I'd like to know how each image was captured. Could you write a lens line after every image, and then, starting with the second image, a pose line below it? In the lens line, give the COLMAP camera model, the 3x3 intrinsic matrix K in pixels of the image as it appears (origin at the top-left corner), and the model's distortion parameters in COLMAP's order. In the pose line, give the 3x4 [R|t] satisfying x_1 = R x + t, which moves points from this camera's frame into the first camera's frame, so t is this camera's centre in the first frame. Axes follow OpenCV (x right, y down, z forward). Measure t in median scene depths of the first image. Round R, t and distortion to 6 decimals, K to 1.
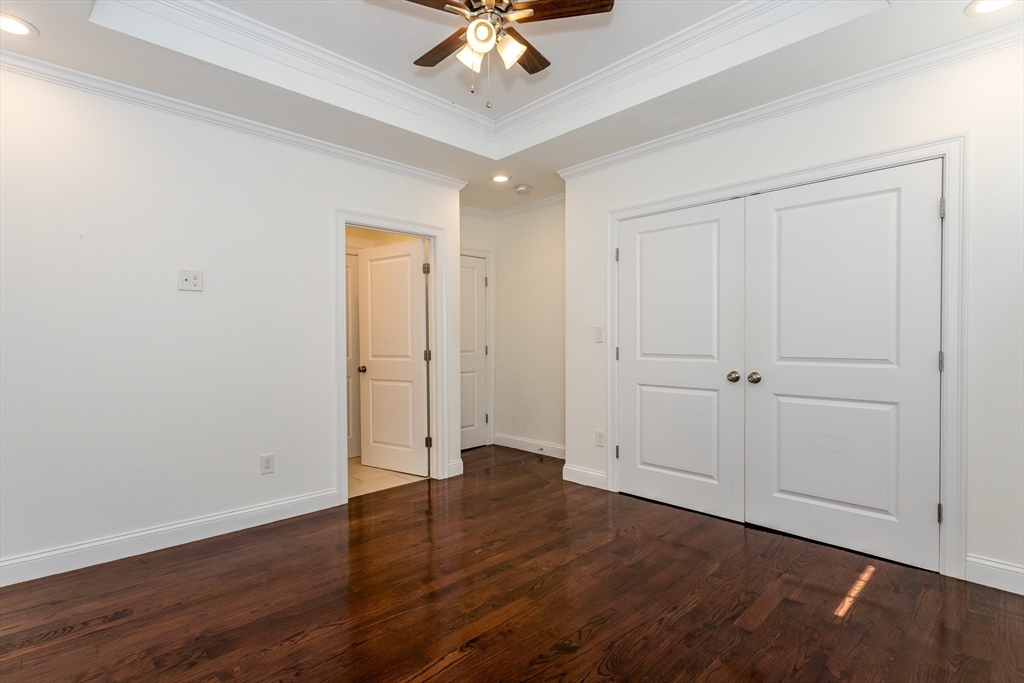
lens RADIAL K [[502.1, 0, 505.0], [0, 502.1, 345.9], [0, 0, 1]] dist [-0.000423, -0.000156]
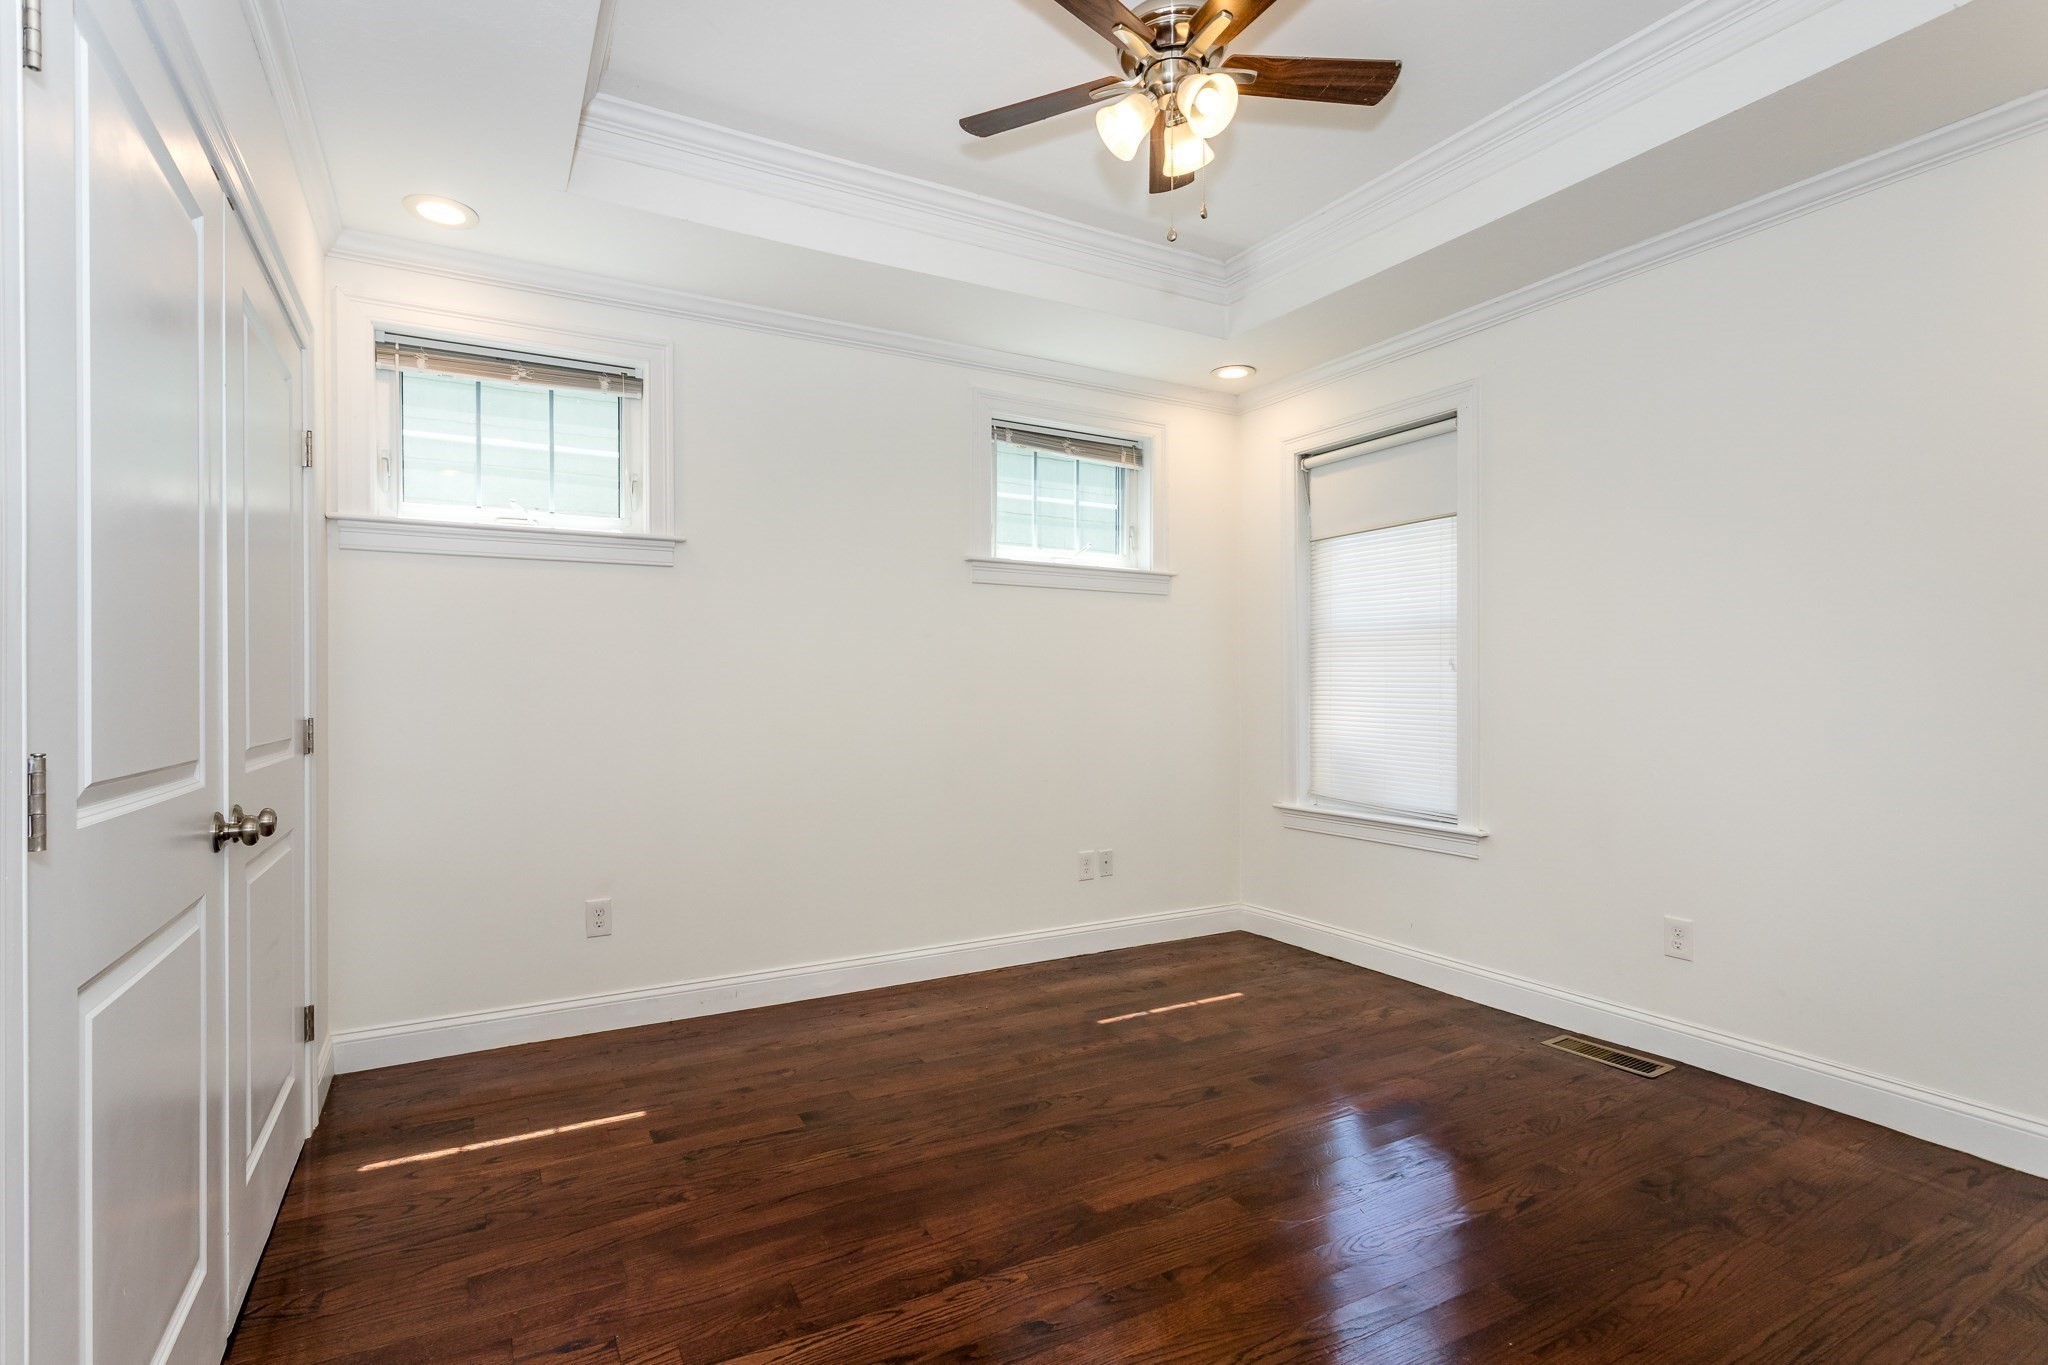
lens RADIAL K [[1004.3, 0, 1010.0], [0, 1004.3, 691.3], [0, 0, 1]] dist [-0.000423, -0.000156]
pose [[-0.965242, 0.008071, 0.261232, -0.133544], [0.010633, 0.999908, 0.008395, -0.019411], [-0.261140, 0.010880, -0.965240, 1.944422]]
